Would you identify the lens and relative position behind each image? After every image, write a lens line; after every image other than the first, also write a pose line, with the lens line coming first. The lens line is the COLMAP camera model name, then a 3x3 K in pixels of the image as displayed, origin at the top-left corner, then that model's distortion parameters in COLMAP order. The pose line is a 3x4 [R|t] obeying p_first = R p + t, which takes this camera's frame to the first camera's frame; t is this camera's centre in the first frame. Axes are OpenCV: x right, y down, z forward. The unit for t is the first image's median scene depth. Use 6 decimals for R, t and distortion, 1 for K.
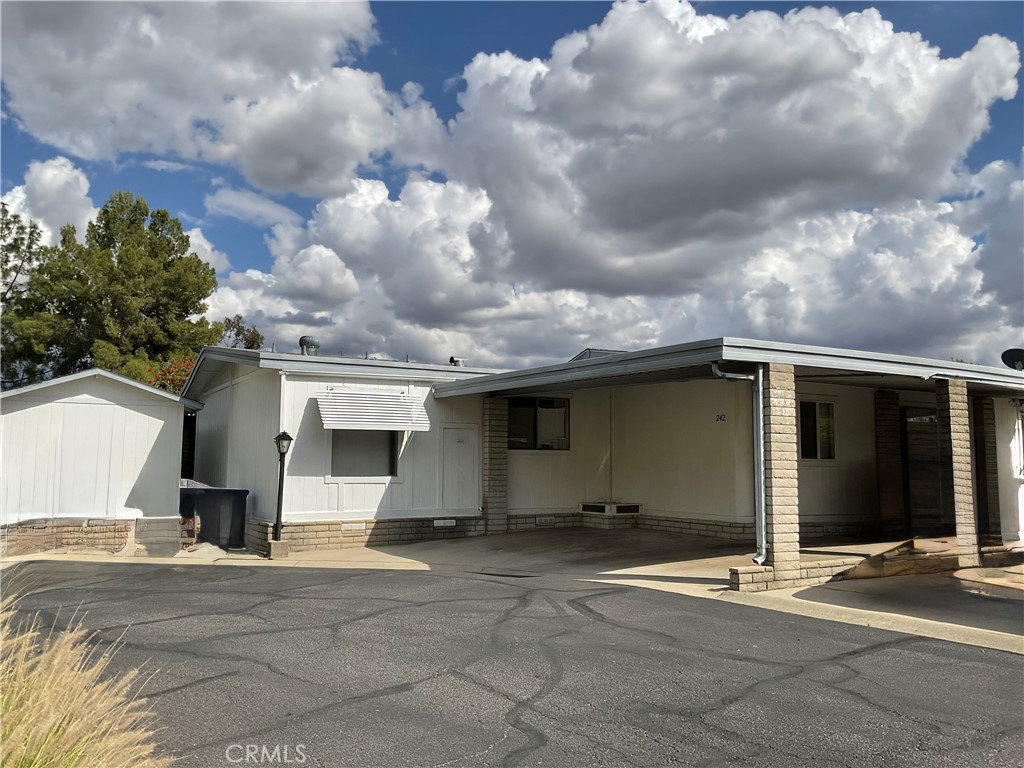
lens RADIAL K [[844.1, 0, 512.0], [0, 844.1, 384.0], [0, 0, 1]] dist [0.104153, -0.194824]
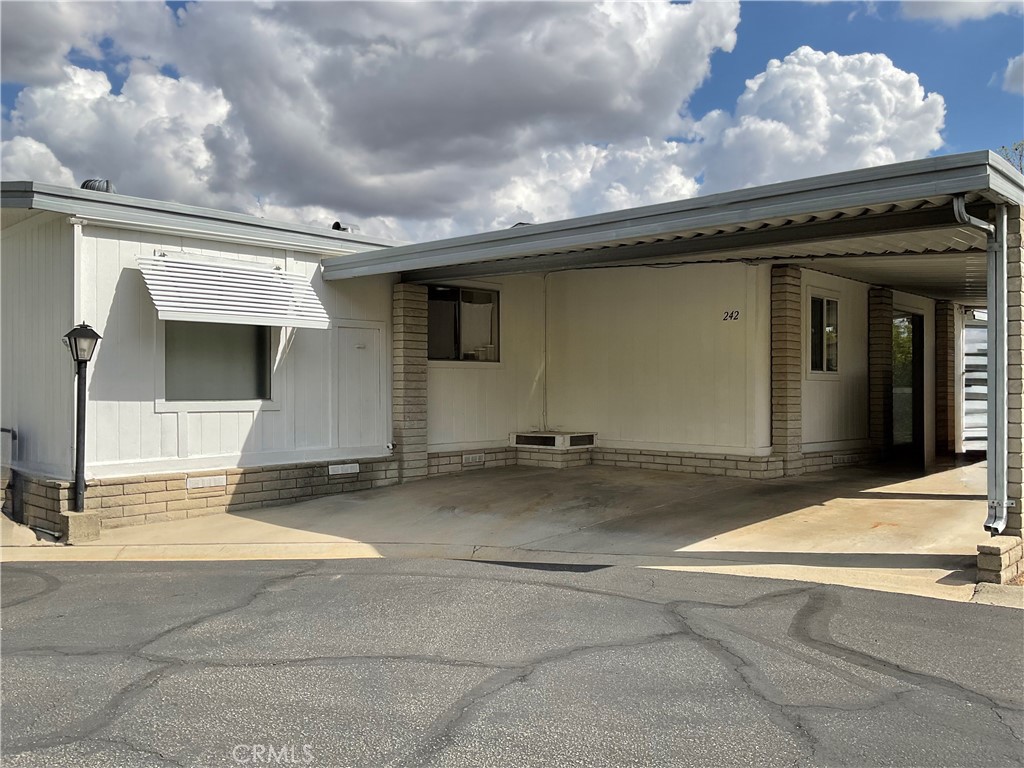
lens RADIAL K [[850.3, 0, 512.0], [0, 850.3, 384.0], [0, 0, 1]] dist [0.106445, -0.206111]
pose [[0.959602, -0.005878, 0.281298, -0.141982], [-0.019748, 0.995909, 0.088178, 0.036388], [-0.280666, -0.090171, 0.955561, 0.331535]]
